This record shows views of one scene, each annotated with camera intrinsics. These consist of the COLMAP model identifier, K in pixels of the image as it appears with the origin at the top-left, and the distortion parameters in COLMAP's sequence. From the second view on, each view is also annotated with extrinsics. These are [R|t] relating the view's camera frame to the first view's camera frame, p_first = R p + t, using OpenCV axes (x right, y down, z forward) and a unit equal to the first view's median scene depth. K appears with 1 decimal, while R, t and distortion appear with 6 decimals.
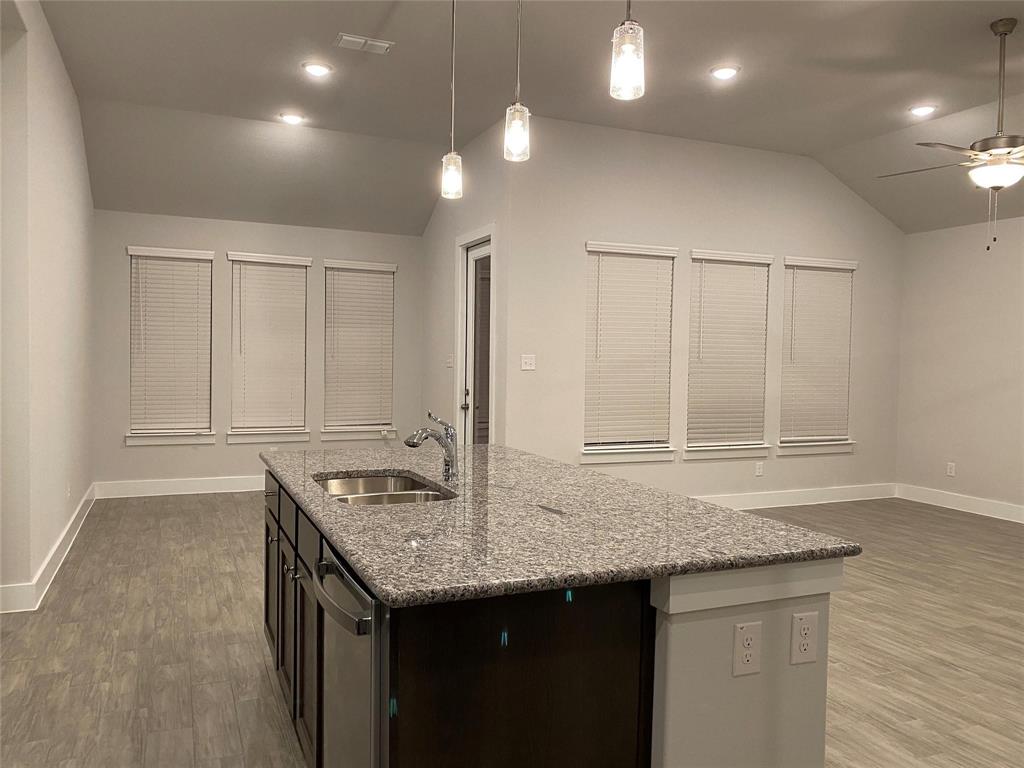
lens RADIAL K [[780.3, 0, 508.5], [0, 780.3, 389.5], [0, 0, 1]] dist [0.013682, -0.006482]
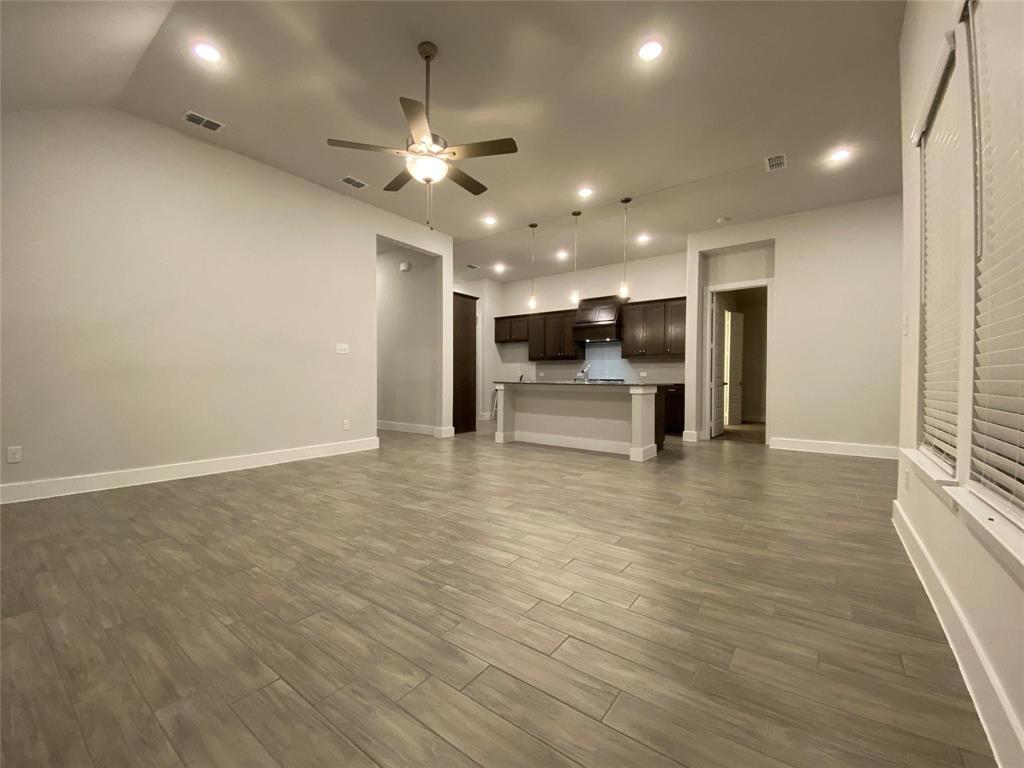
lens RADIAL K [[415.6, 0, 512.0], [0, 415.6, 384.0], [0, 0, 1]] dist [0.020198, -0.020611]
pose [[-0.863955, -0.015315, -0.503335, 0.578167], [-0.039035, 0.998567, 0.036619, 0.025251], [0.502053, 0.051285, -0.863315, 1.144448]]
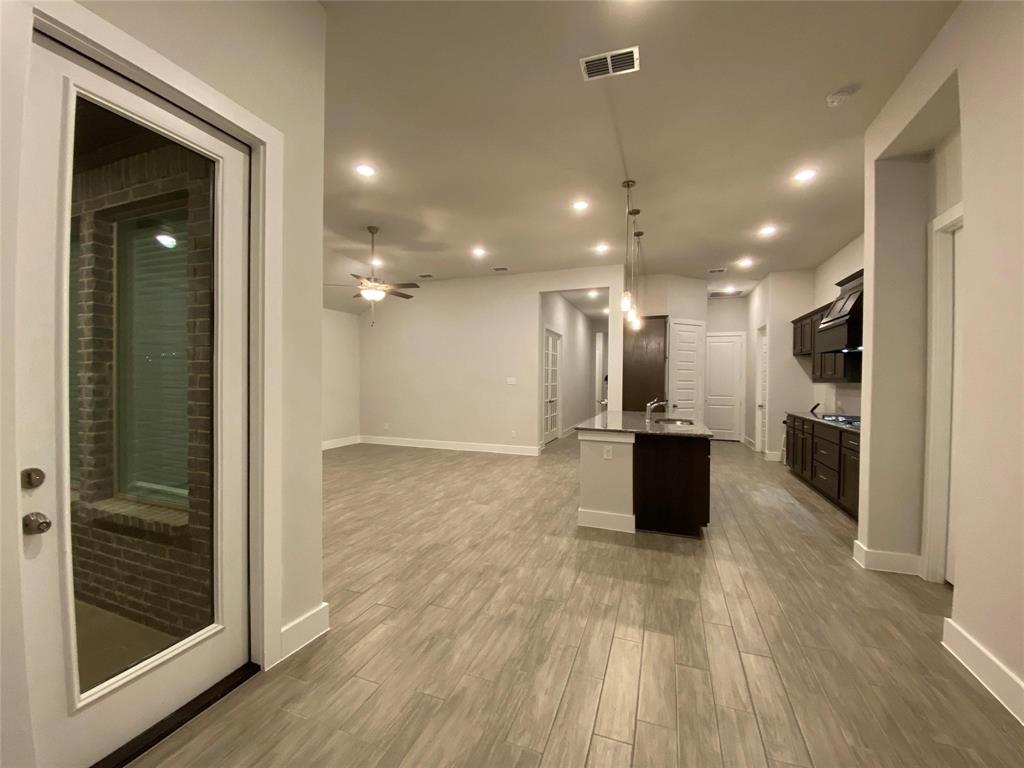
lens RADIAL K [[415.6, 0, 512.0], [0, 415.6, 384.0], [0, 0, 1]] dist [0.020198, -0.020611]
pose [[-0.726754, -0.030503, 0.686221, -0.351950], [0.002946, 0.998866, 0.047520, -0.048170], [-0.686892, 0.036557, -0.725840, 1.111279]]
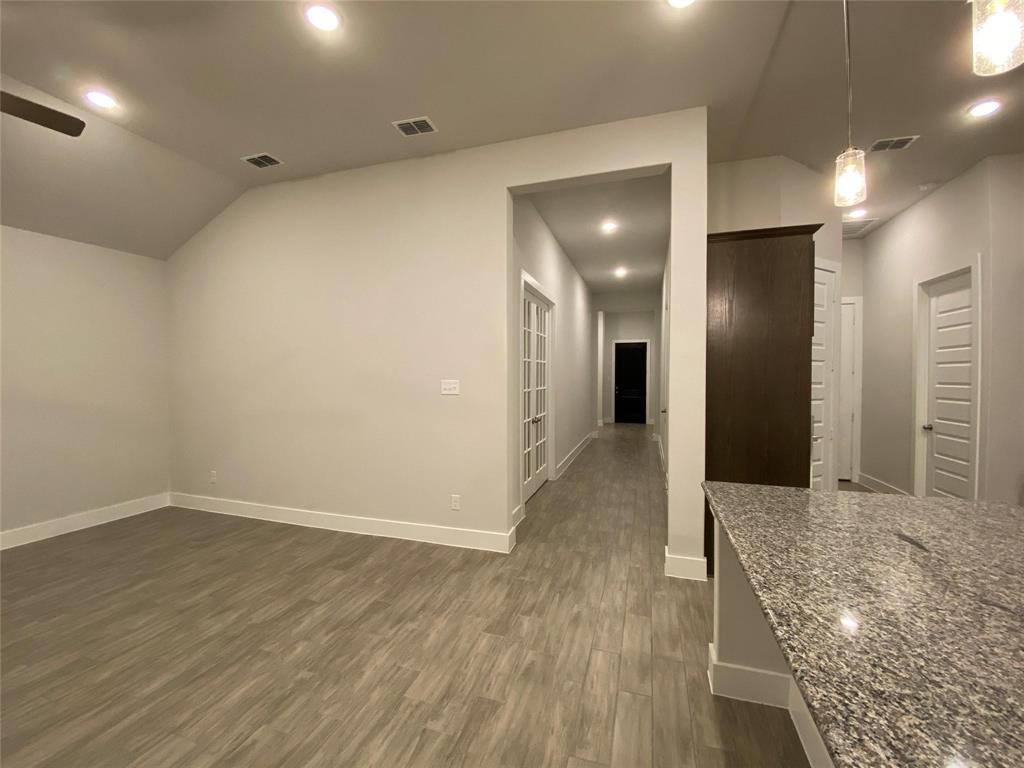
lens RADIAL K [[416.5, 0, 512.0], [0, 416.5, 384.0], [0, 0, 1]] dist [0.023343, -0.020991]
pose [[-0.751714, -0.029559, 0.658827, 0.033178], [0.011243, 0.998275, 0.057617, -0.035639], [-0.659394, 0.050719, -0.750085, 0.617563]]
